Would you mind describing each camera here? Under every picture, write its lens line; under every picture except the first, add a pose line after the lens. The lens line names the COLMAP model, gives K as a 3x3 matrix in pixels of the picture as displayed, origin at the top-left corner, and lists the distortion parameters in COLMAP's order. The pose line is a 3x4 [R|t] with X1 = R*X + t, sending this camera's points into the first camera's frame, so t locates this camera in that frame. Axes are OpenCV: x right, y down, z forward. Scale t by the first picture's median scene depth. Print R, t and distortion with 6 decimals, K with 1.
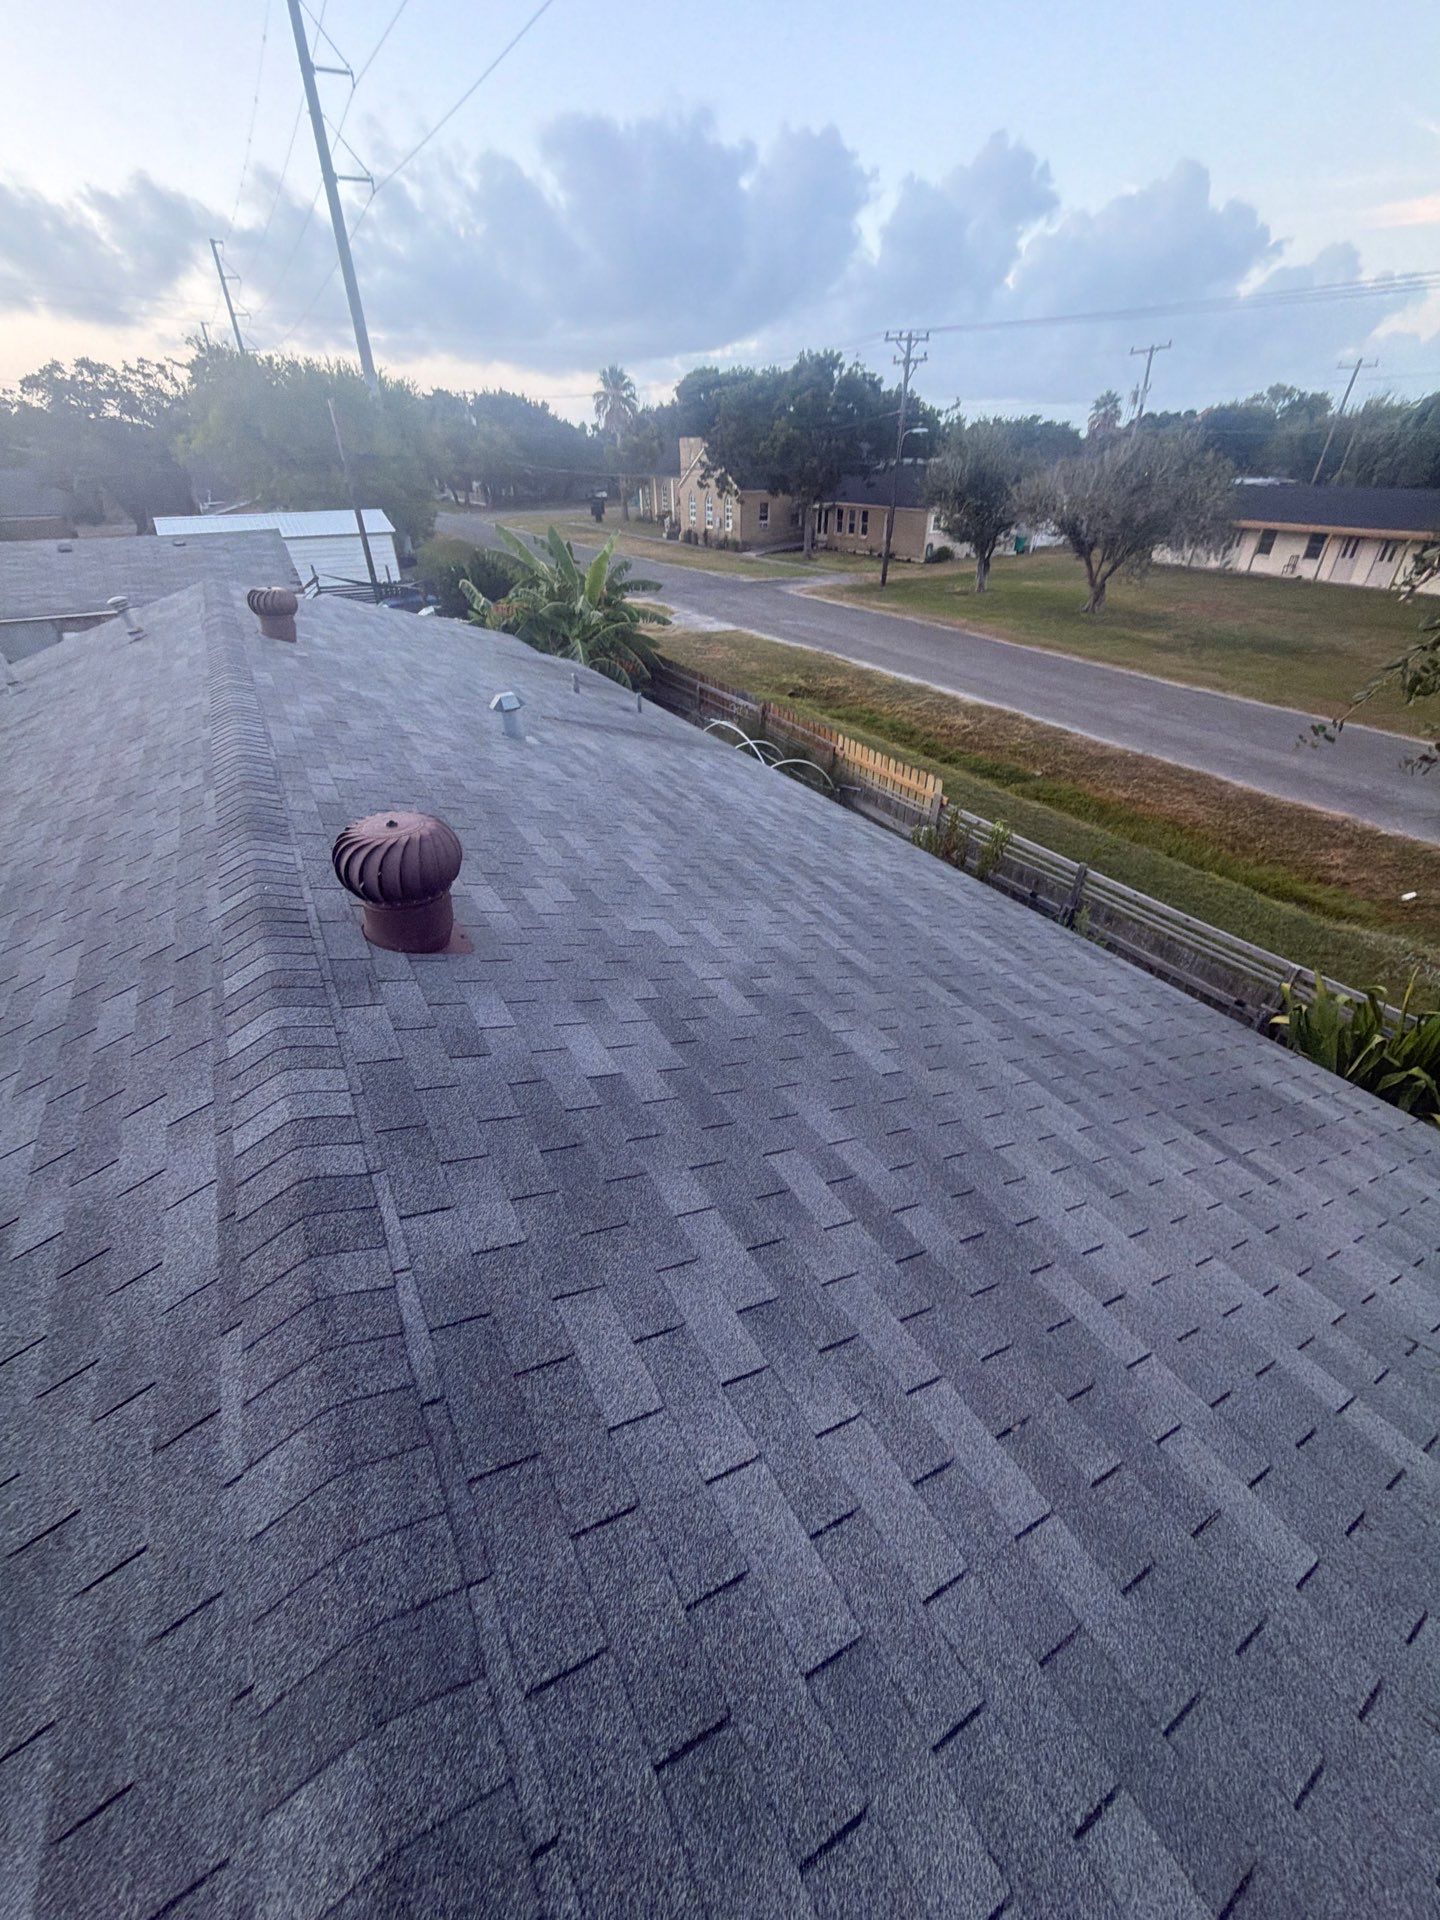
lens RADIAL K [[766.2, 0, 714.2], [0, 766.2, 961.7], [0, 0, 1]] dist [0.002946, -0.000496]
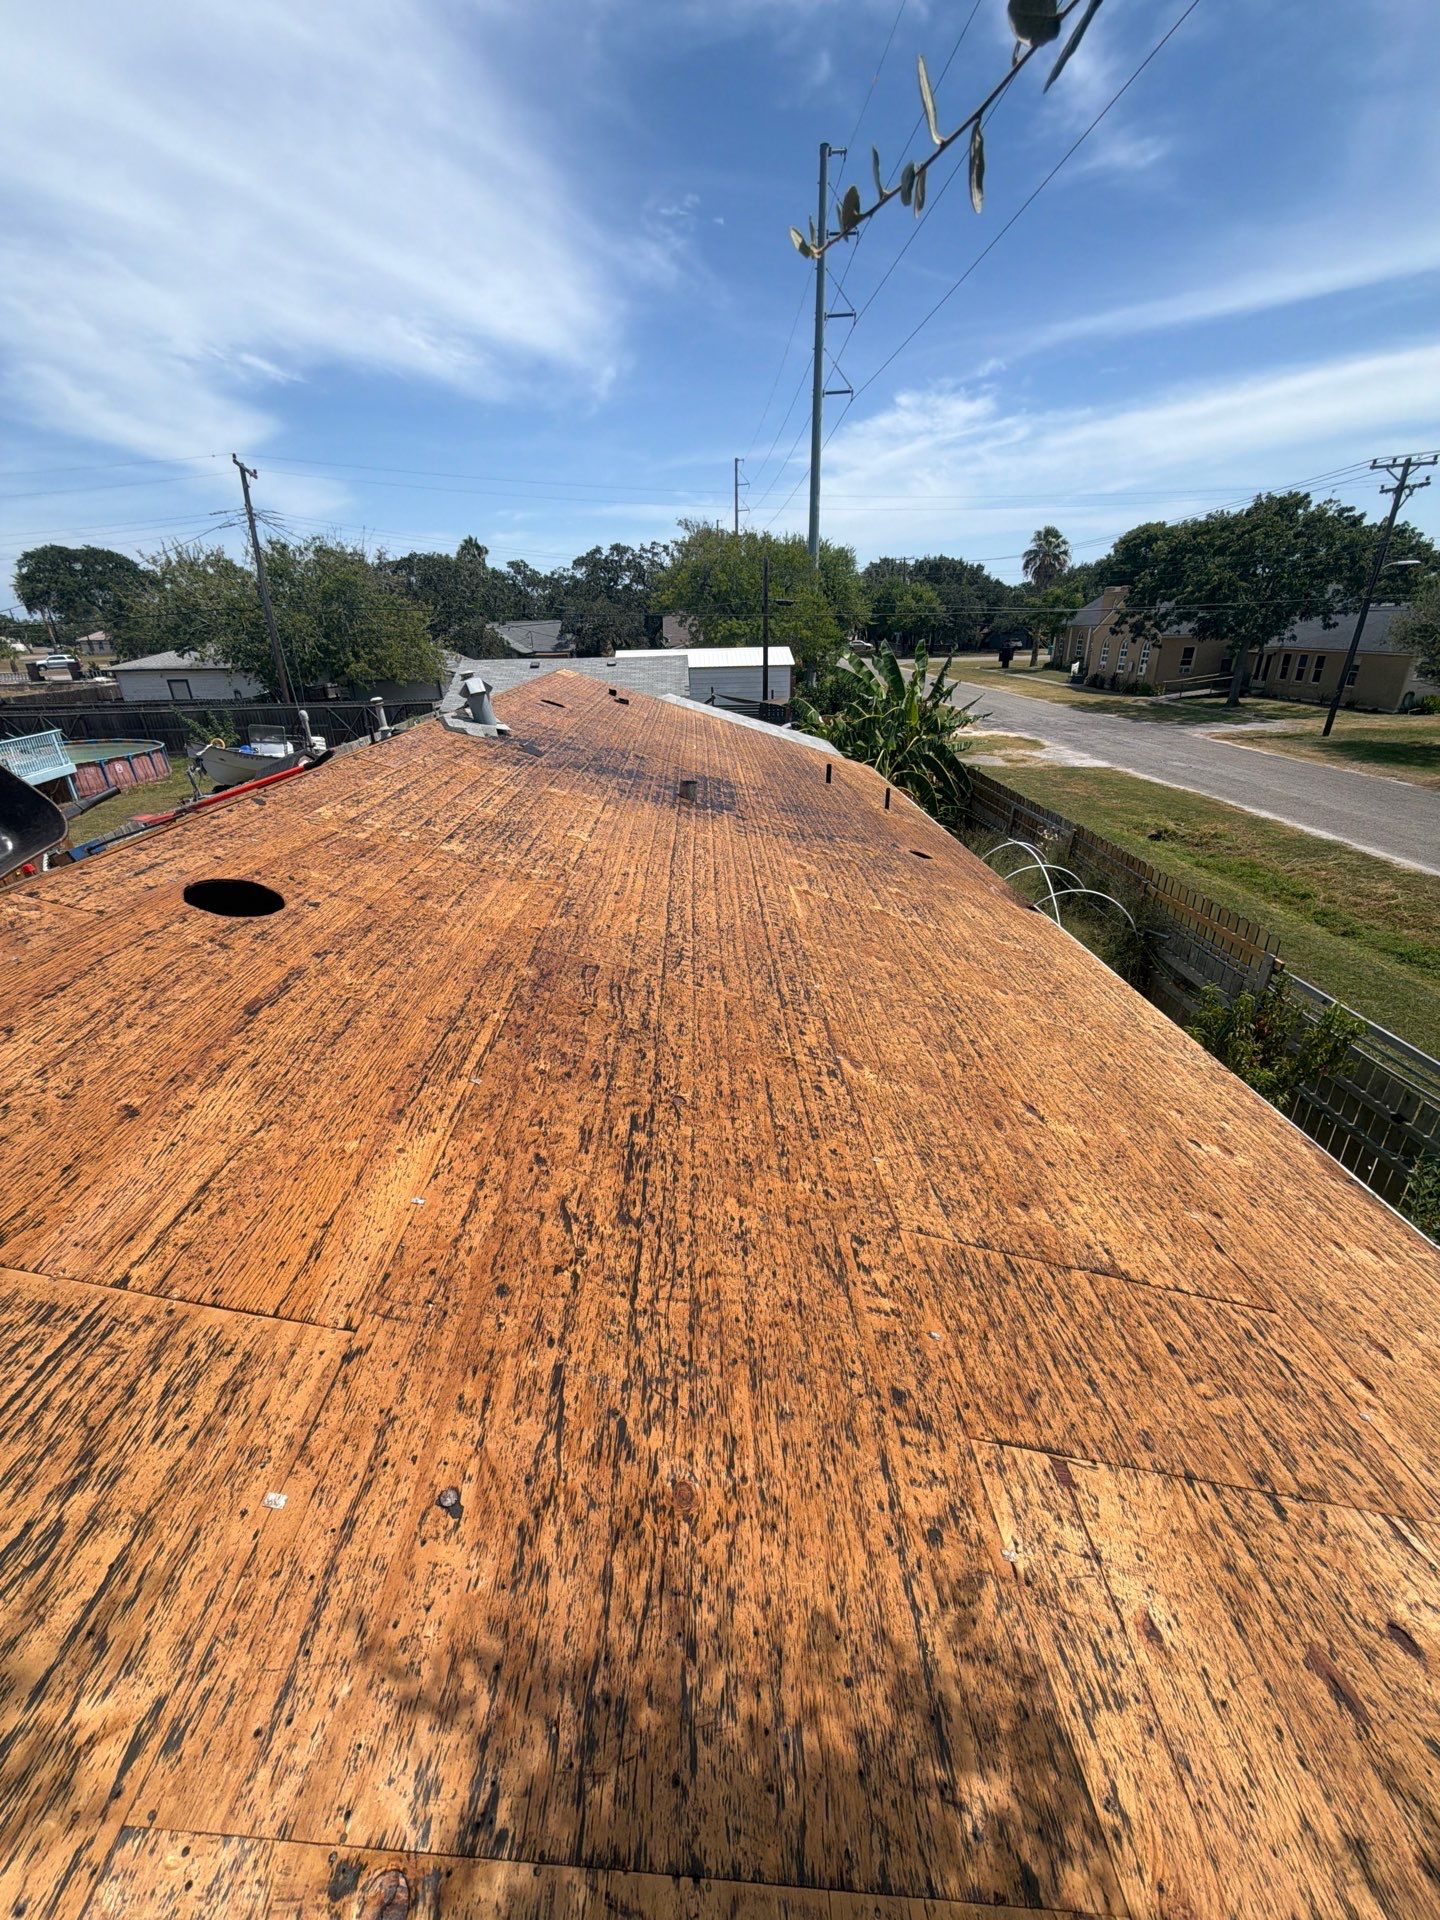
lens RADIAL K [[766.2, 0, 722.7], [0, 766.2, 961.8], [0, 0, 1]] dist [0.002946, -0.000496]
pose [[0.885049, 0.181590, -0.428617, 0.038571], [-0.248257, 0.963028, -0.104623, -0.001328], [0.393772, 0.199003, 0.897408, 0.035599]]
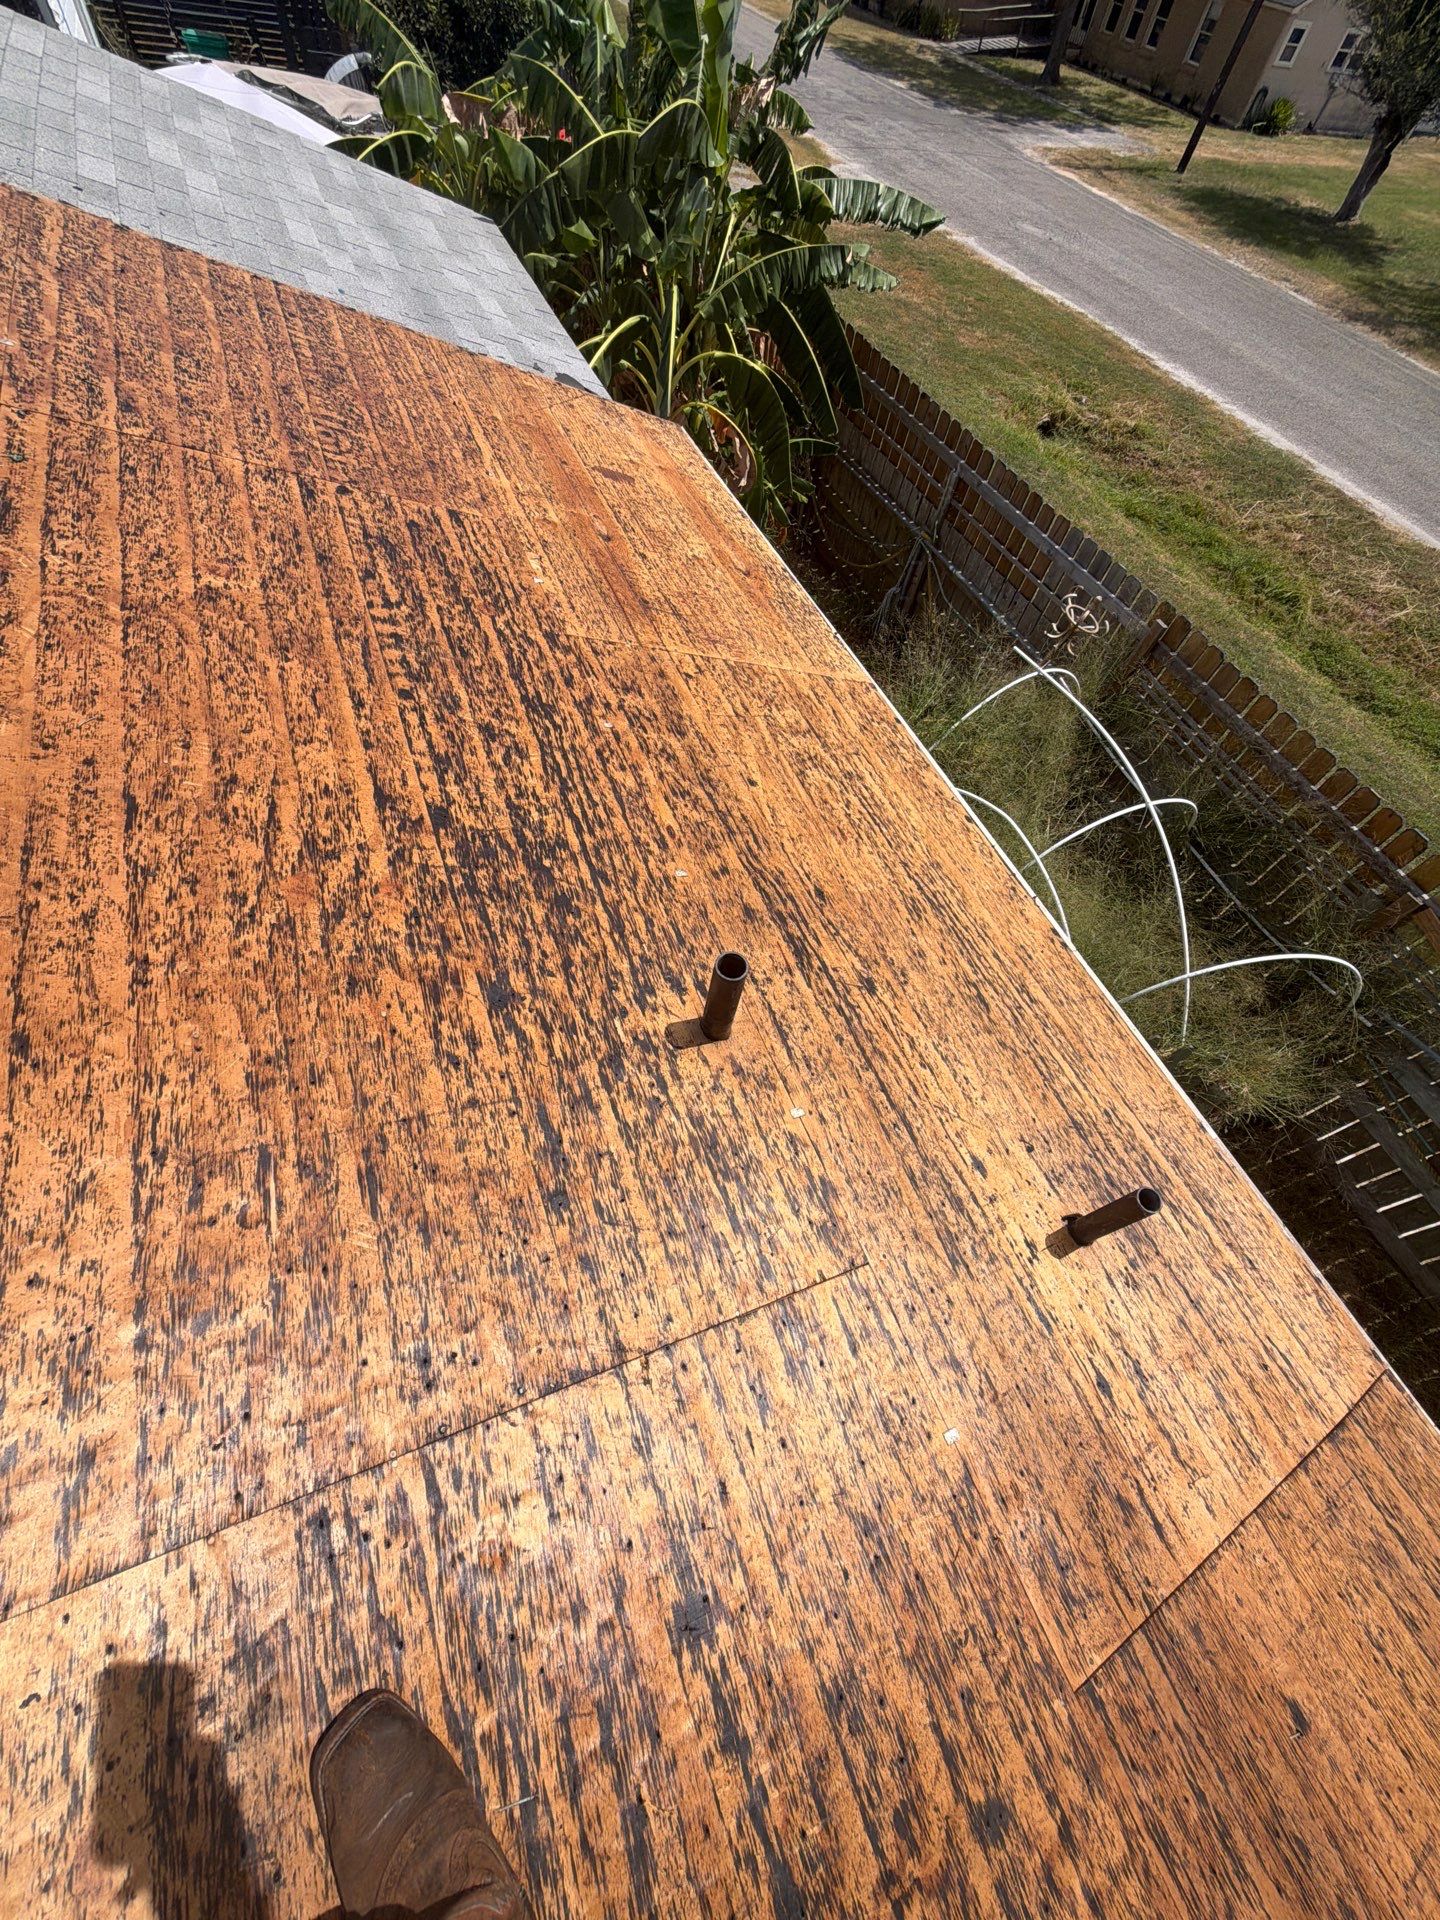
lens RADIAL K [[766.2, 0, 717.1], [0, 766.2, 946.7], [0, 0, 1]] dist [0.002946, -0.000496]
pose [[0.984628, 0.171881, 0.031057, -0.045336], [-0.170838, 0.910691, 0.376106, -0.101800], [0.036362, -0.375631, 0.926056, 0.201801]]
